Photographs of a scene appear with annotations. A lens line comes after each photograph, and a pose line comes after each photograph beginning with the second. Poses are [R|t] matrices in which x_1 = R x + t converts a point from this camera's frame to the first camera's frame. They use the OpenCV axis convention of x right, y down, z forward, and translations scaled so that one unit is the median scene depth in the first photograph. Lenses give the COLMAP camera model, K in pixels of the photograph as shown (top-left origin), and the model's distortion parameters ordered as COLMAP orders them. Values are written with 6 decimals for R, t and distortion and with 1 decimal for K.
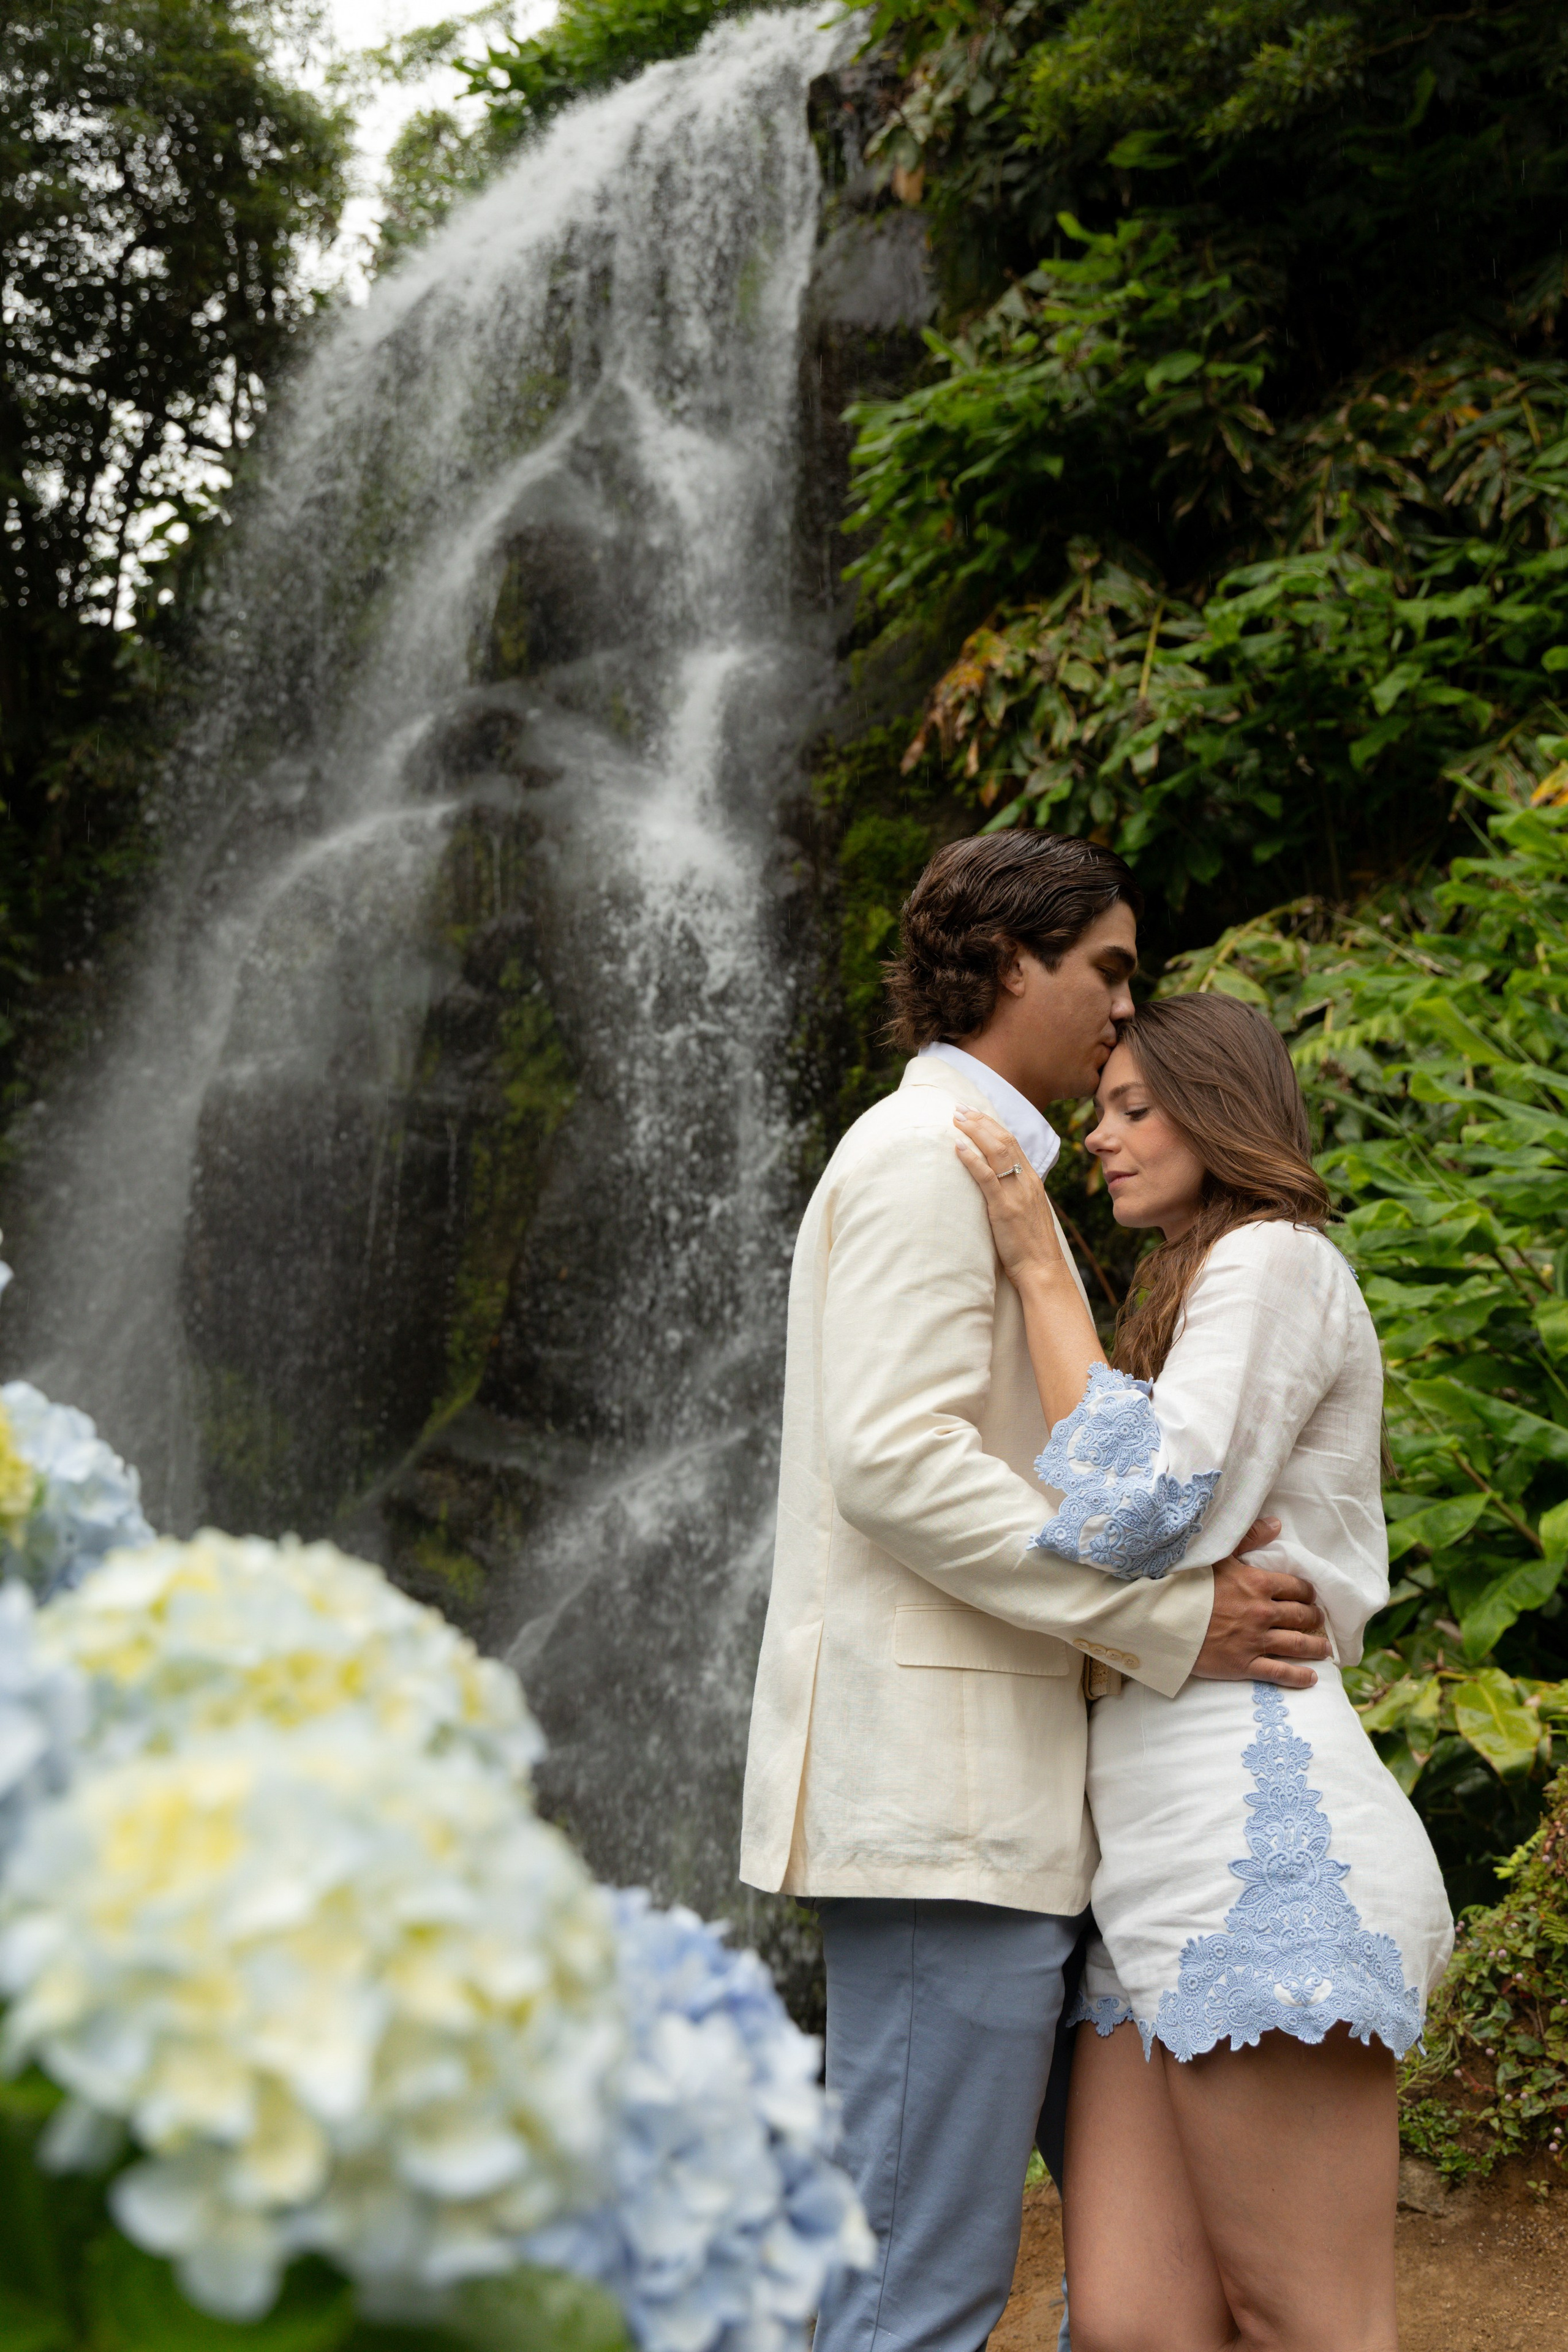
lens RADIAL K [[2661.5, 0, 785.5], [0, 2661.5, 1229.6], [0, 0, 1]] dist [0.009573, 0.000000]
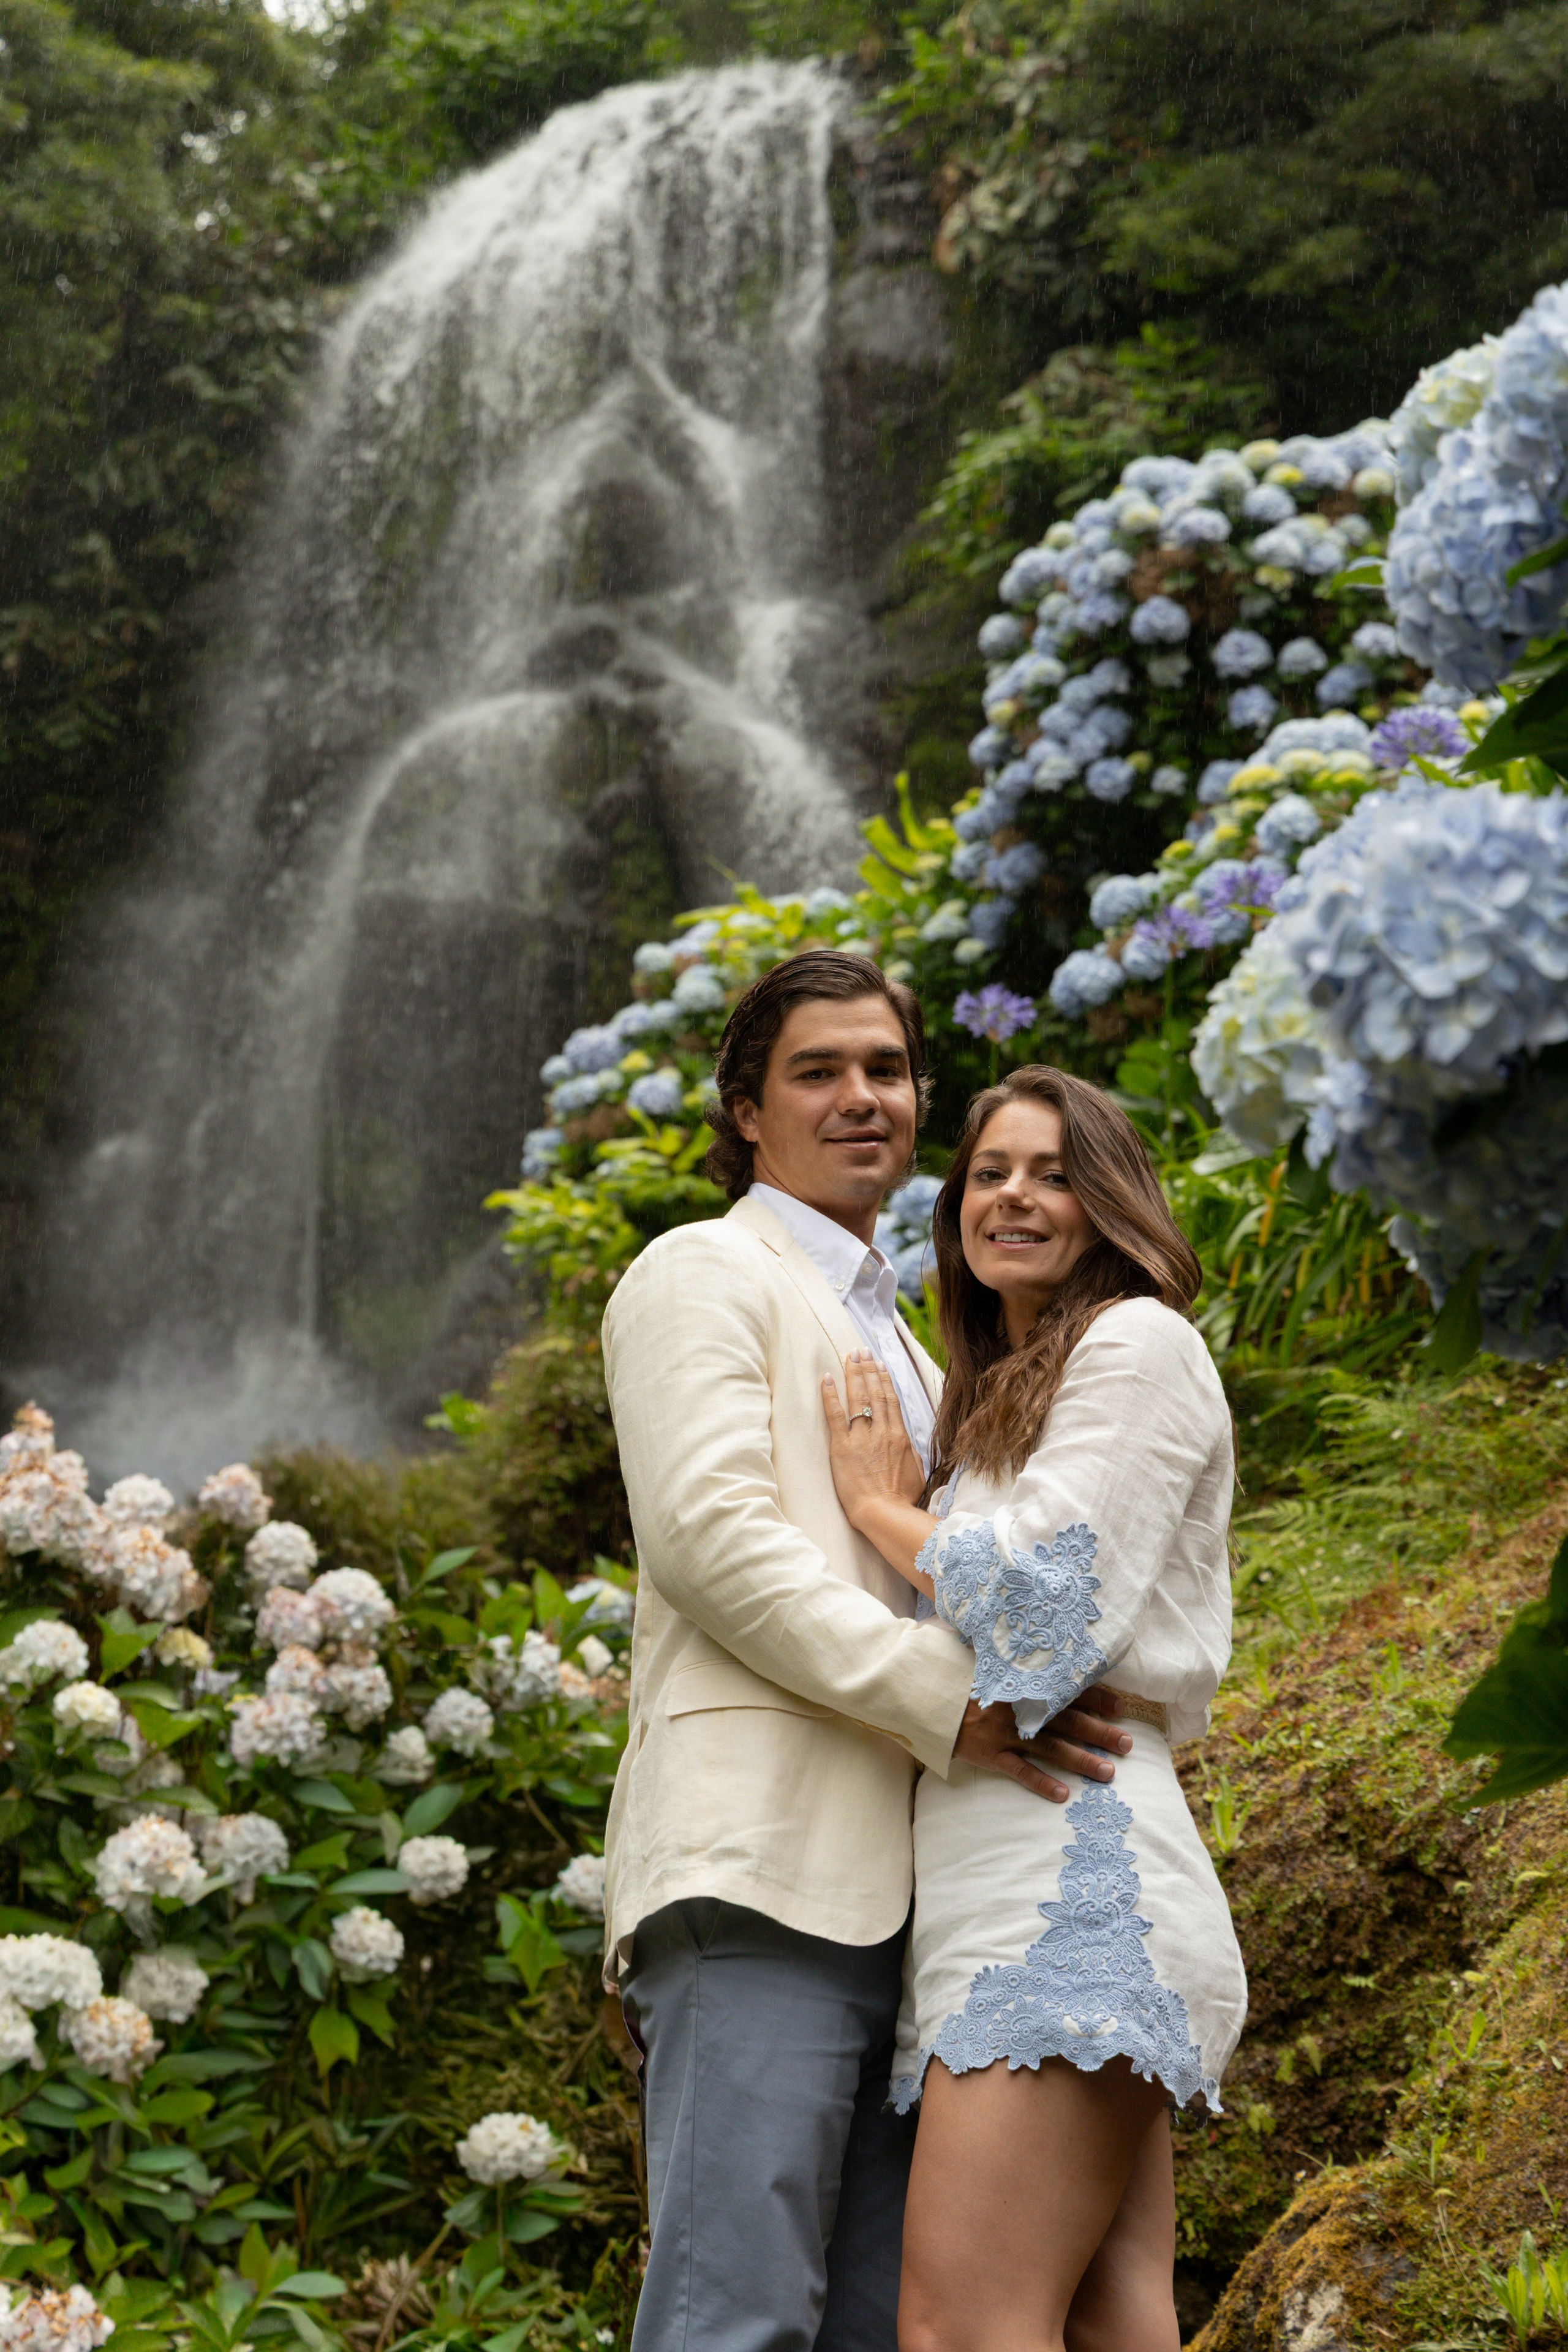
lens RADIAL K [[4687.5, 0, 794.1], [0, 4687.5, 1179.4], [0, 0, 1]] dist [0.007709, 0.000000]
pose [[0.965962, 0.101876, 0.237780, -0.602022], [-0.071413, 0.988485, -0.133405, 0.397775], [-0.248633, 0.111883, 0.962114, -1.251031]]
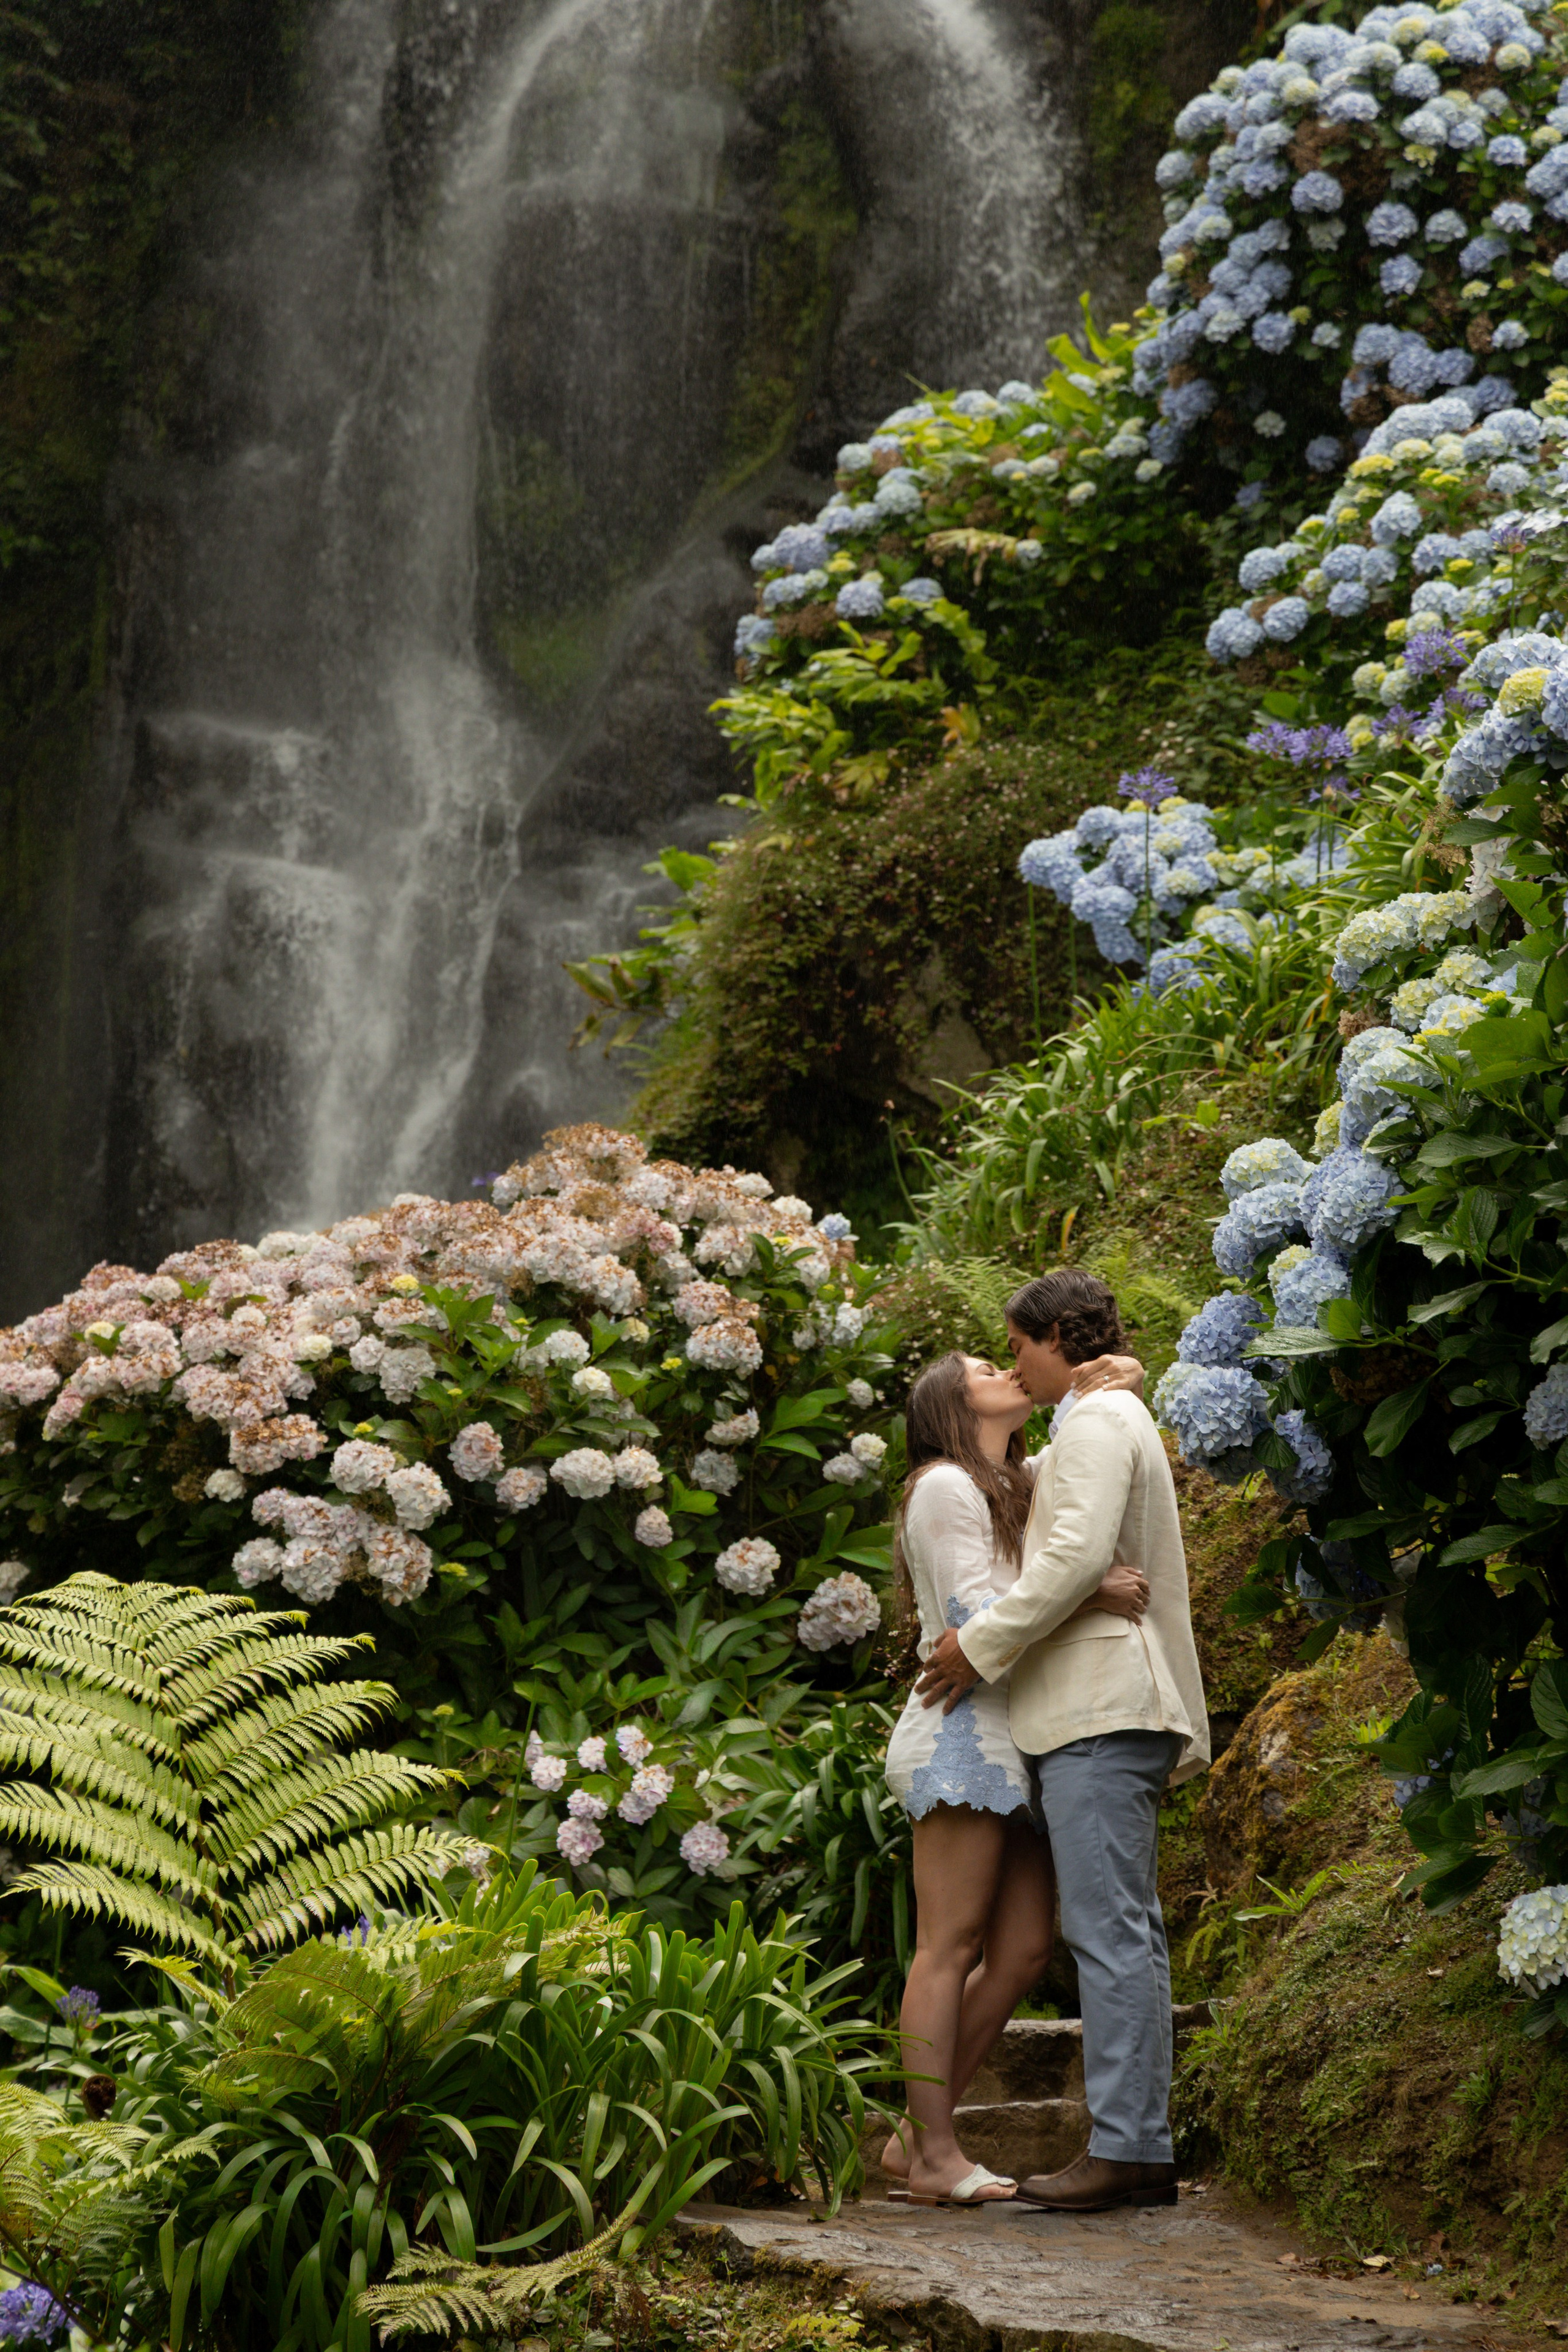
lens RADIAL K [[6404.6, 0, 736.4], [0, 6404.6, 1134.7], [0, 0, 1]] dist [0.045093, 0.000000]
pose [[0.975461, 0.047644, 0.214955, -0.795726], [-0.054878, 0.998106, 0.027804, 0.303529], [-0.213224, -0.038918, 0.976228, -1.945487]]
